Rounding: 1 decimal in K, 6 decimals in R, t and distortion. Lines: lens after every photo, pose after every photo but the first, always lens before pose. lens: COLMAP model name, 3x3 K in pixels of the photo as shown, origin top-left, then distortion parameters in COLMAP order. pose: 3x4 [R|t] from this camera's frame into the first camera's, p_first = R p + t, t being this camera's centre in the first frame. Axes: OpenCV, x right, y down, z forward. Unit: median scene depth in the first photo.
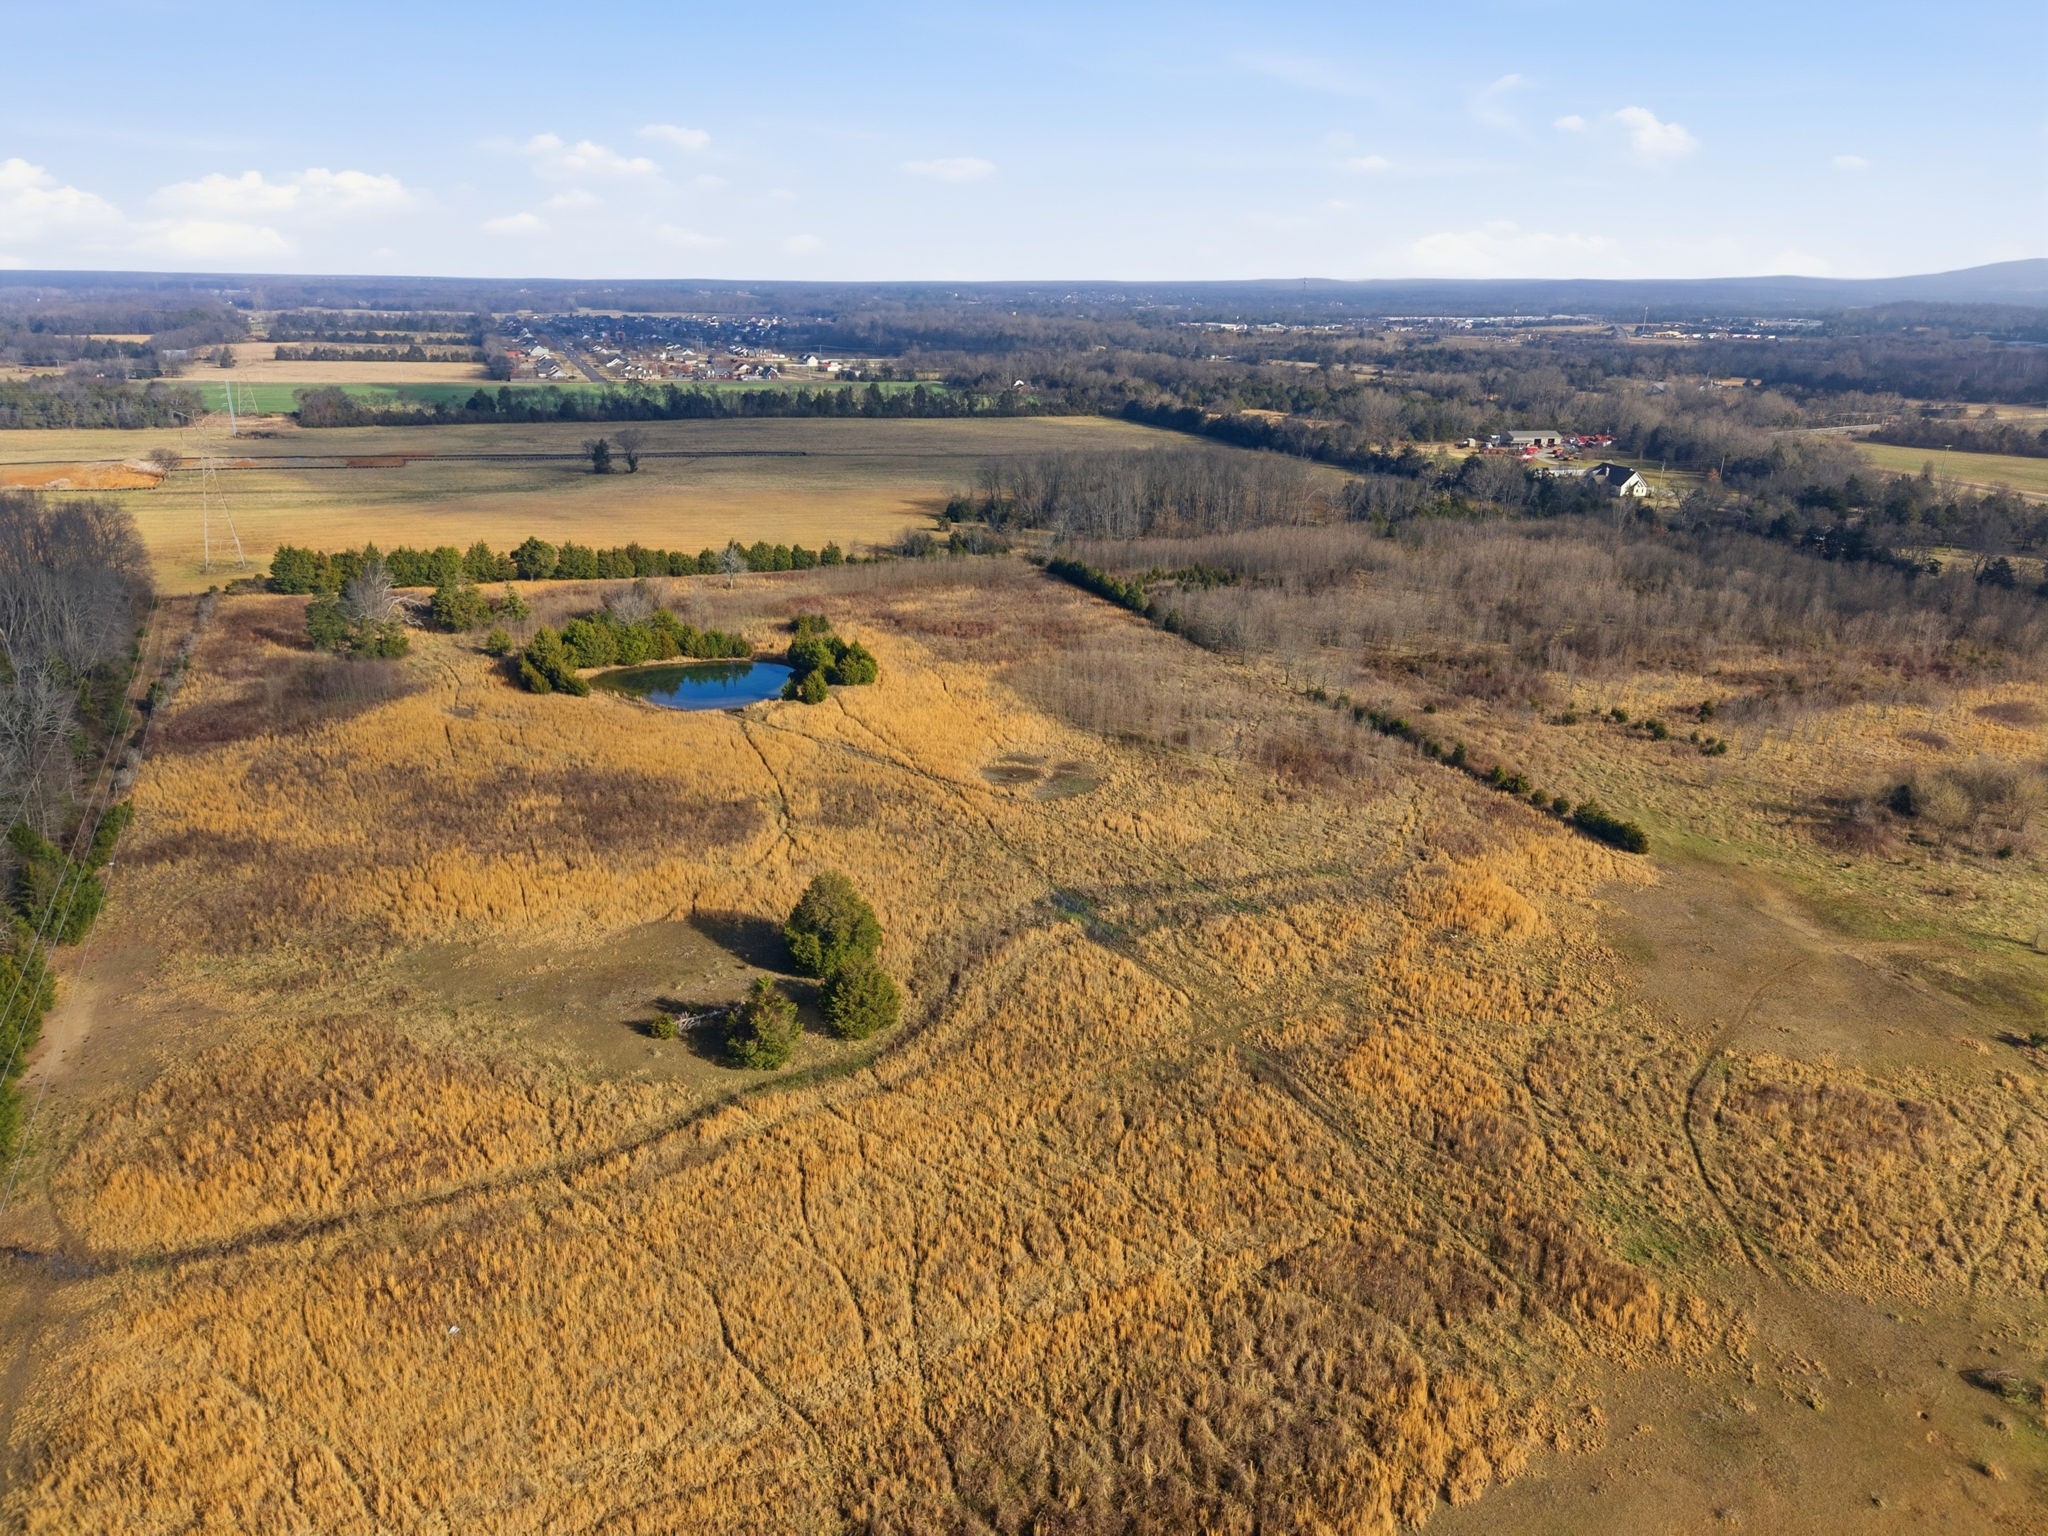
lens RADIAL K [[1374.4, 0, 1024.0], [0, 1374.4, 768.0], [0, 0, 1]] dist [0.008259, -0.005378]
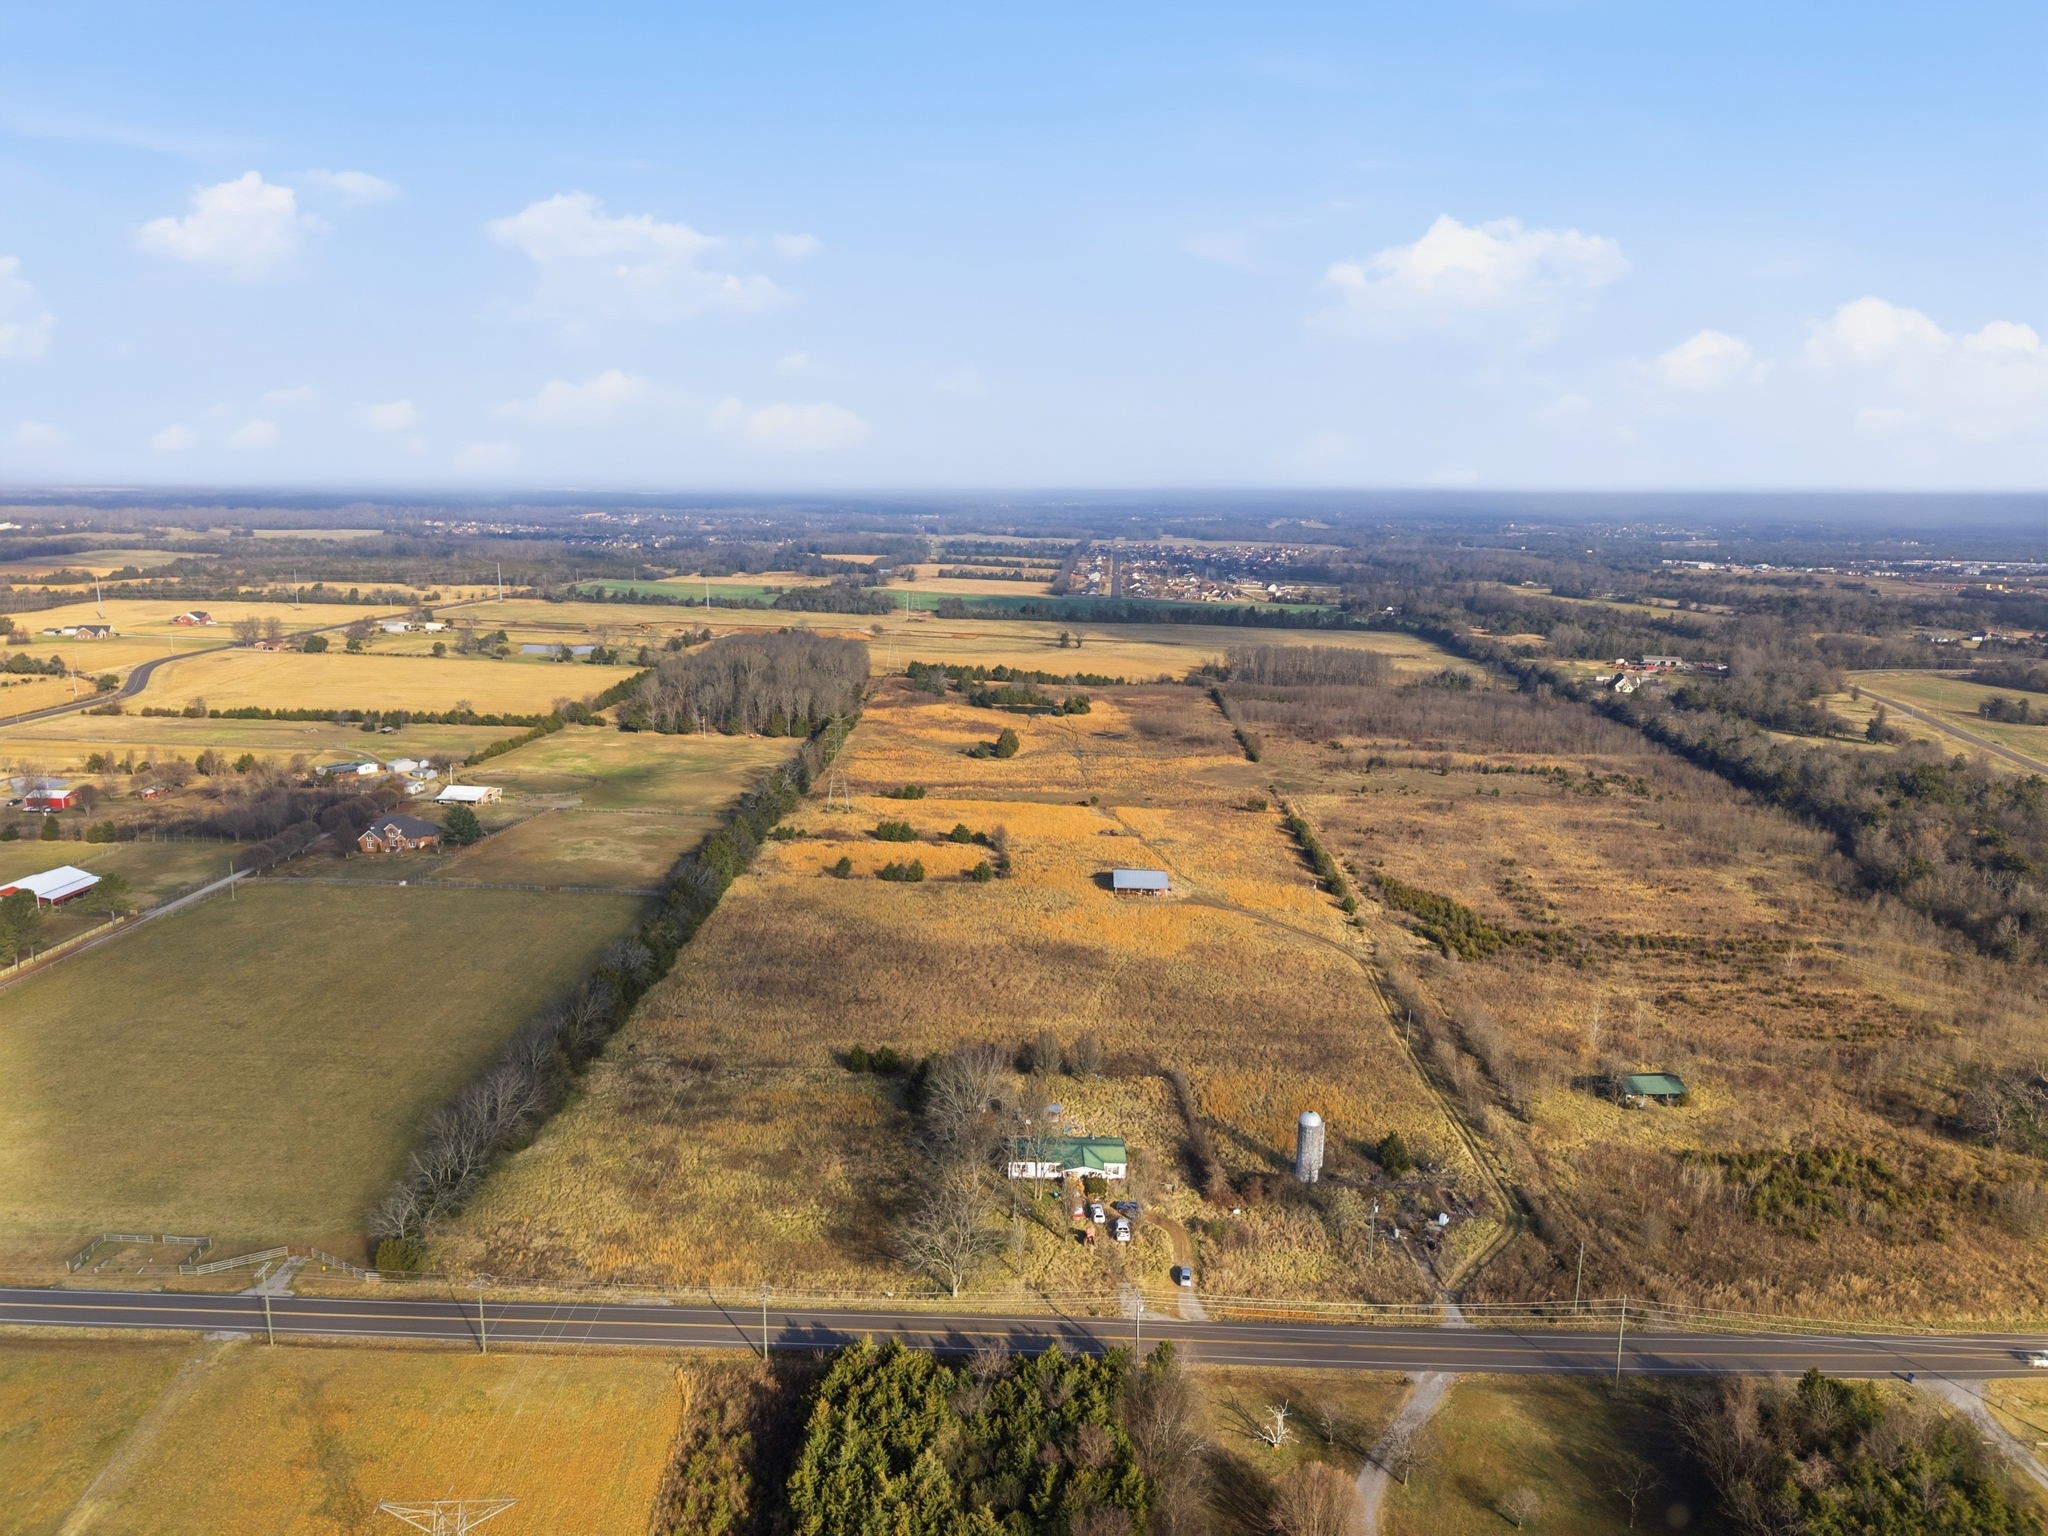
lens RADIAL K [[1363.7, 0, 1024.0], [0, 1363.7, 768.0], [0, 0, 1]] dist [0.065248, -0.107194]
pose [[0.908649, 0.091011, -0.407522, 0.692620], [-0.149231, 0.982282, -0.113368, 0.285980], [0.389984, 0.163827, 0.906131, -1.174469]]
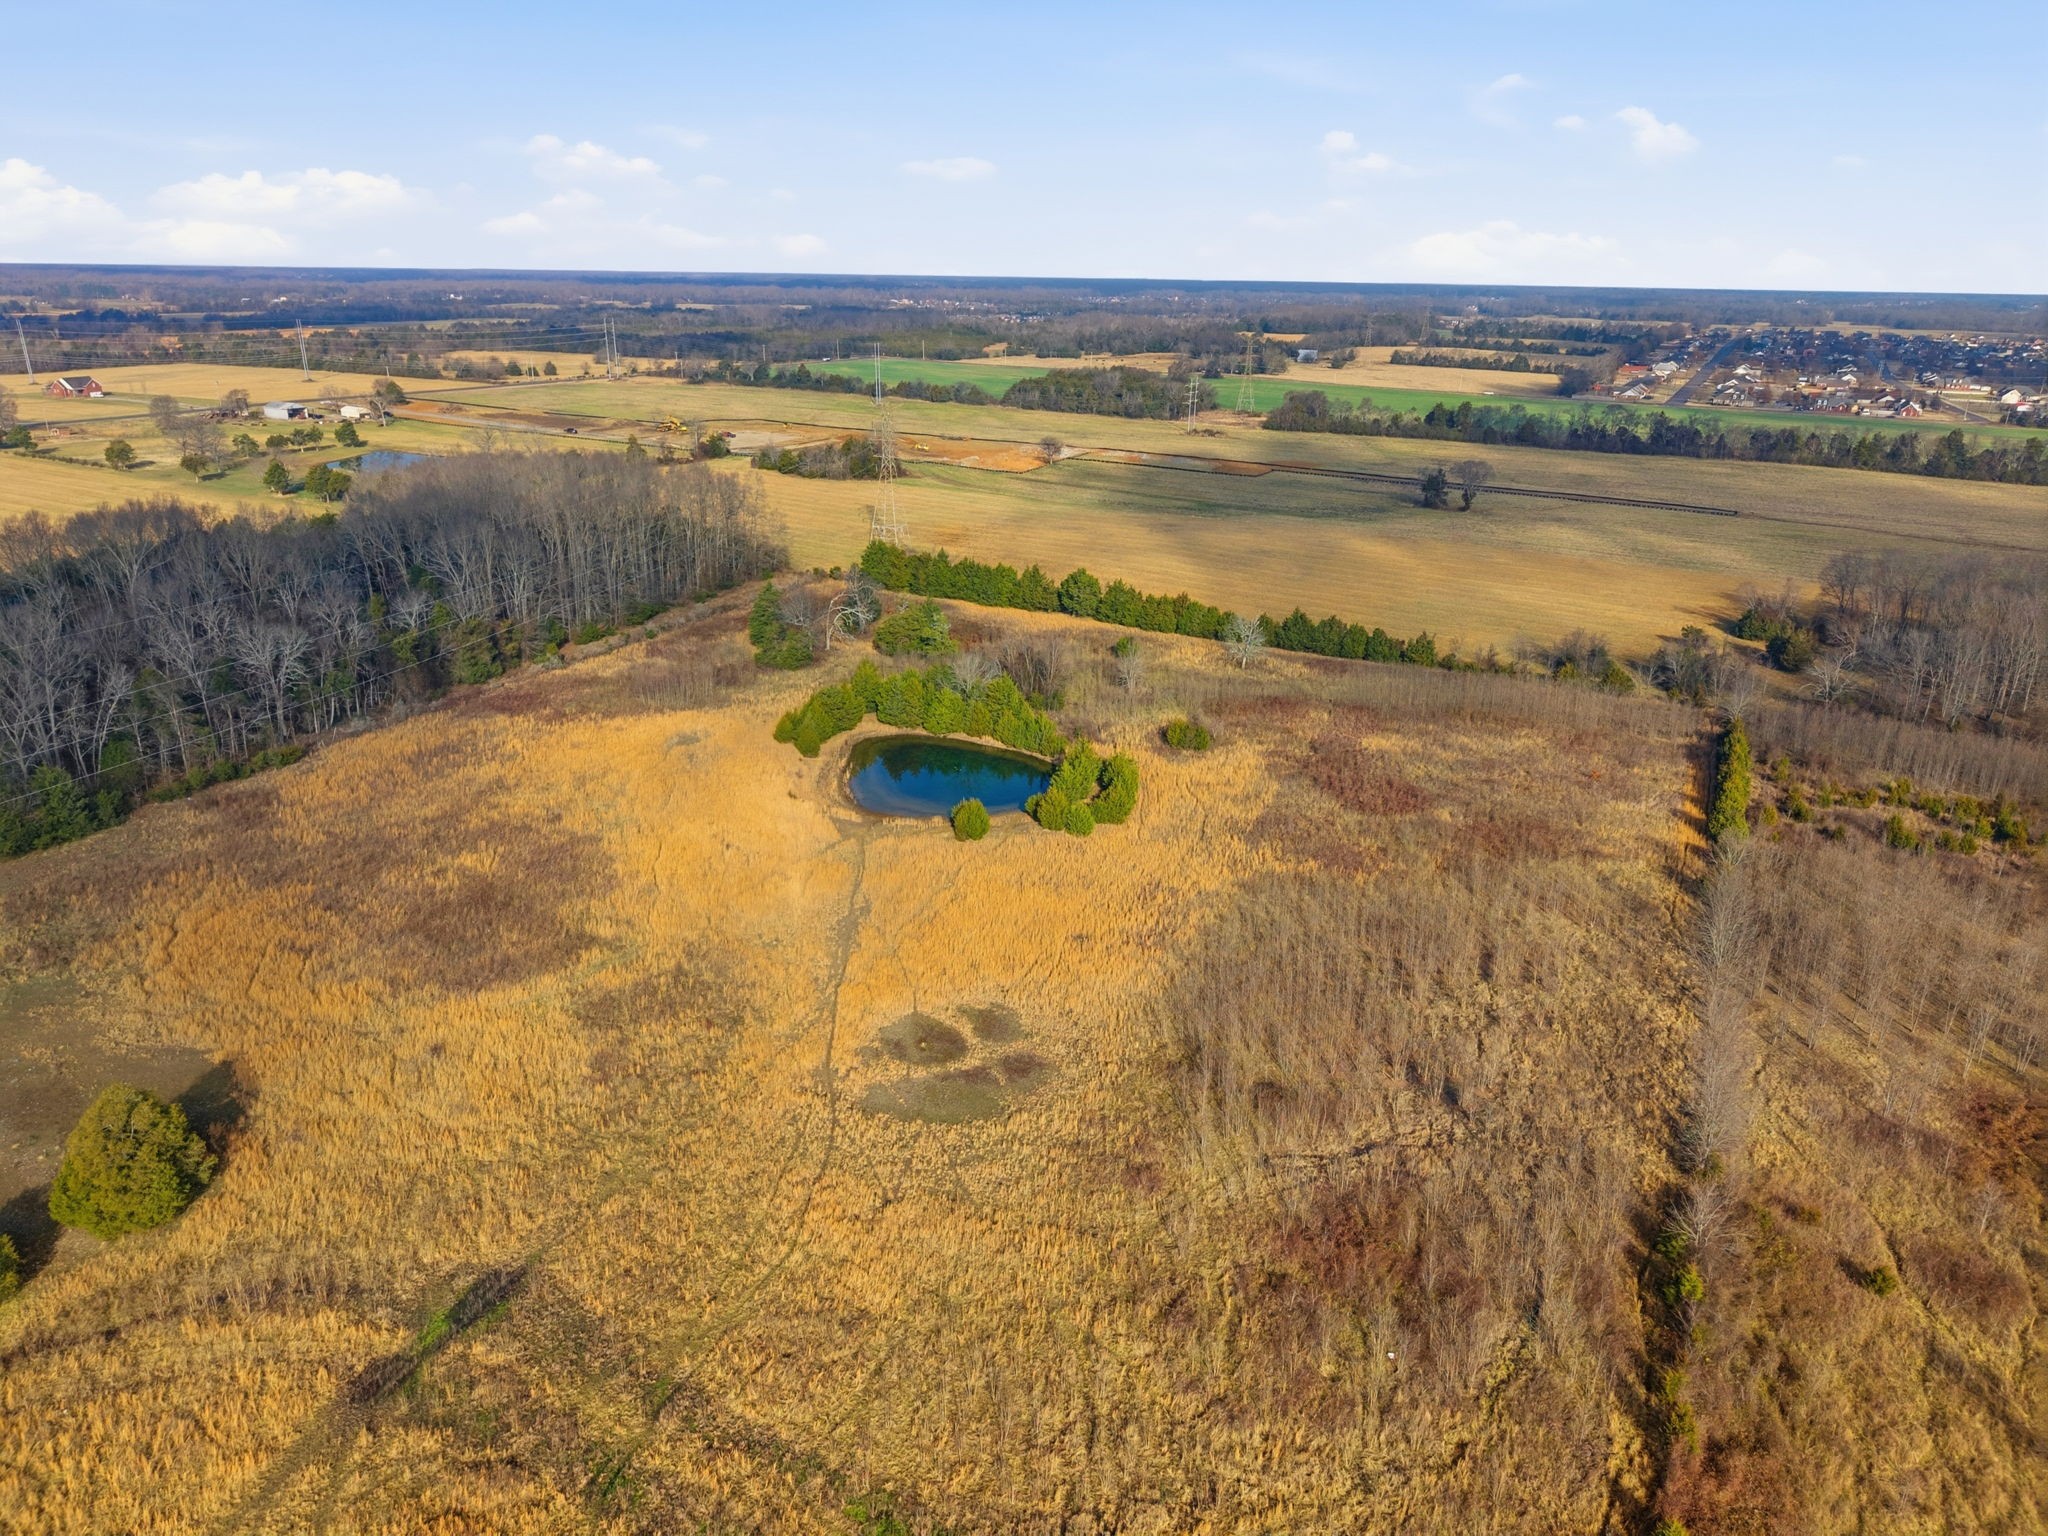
lens RADIAL K [[1374.4, 0, 1024.0], [0, 1374.4, 768.0], [0, 0, 1]] dist [0.008259, -0.005378]
pose [[0.656546, 0.255511, -0.709692, 0.275504], [-0.260089, 0.959862, 0.104968, -0.122283], [0.708027, 0.115666, 0.696649, 0.353207]]
